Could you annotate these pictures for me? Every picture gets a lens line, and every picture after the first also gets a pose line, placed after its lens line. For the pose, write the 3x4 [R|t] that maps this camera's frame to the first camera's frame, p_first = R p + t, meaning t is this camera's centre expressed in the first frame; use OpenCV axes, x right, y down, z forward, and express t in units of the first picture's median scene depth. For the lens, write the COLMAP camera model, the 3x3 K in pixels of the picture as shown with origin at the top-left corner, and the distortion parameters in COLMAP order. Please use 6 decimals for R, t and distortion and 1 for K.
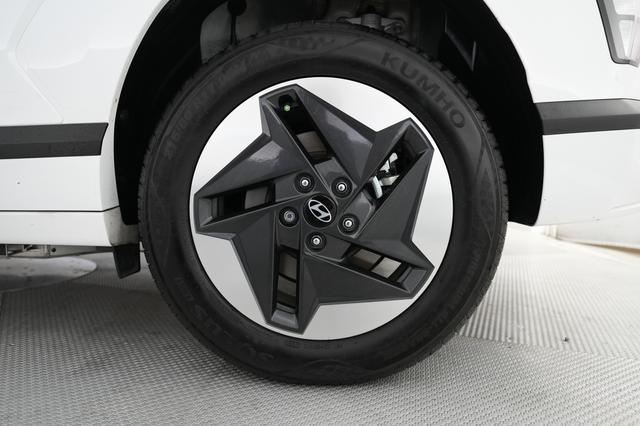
lens RADIAL K [[478.2, 0, 318.0], [0, 478.2, 212.8], [0, 0, 1]] dist [0.006692, 0.000765]
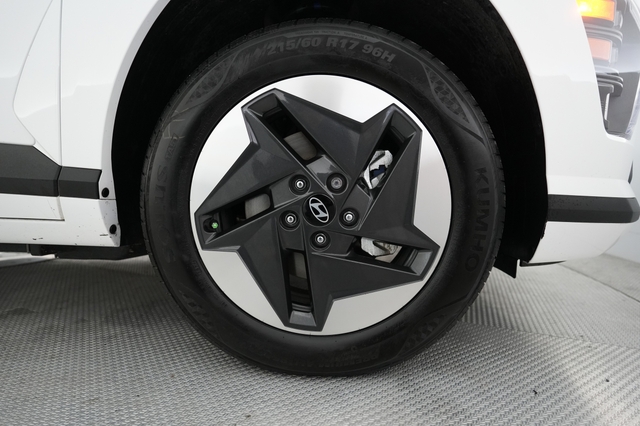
lens RADIAL K [[400.7, 0, 326.8], [0, 400.7, 207.0], [0, 0, 1]] dist [-0.005609, -0.000574]
pose [[0.987223, -0.157308, -0.025413, 0.042869], [0.158268, 0.986516, 0.041672, -0.042251], [0.018515, -0.045162, 0.998808, 0.154725]]
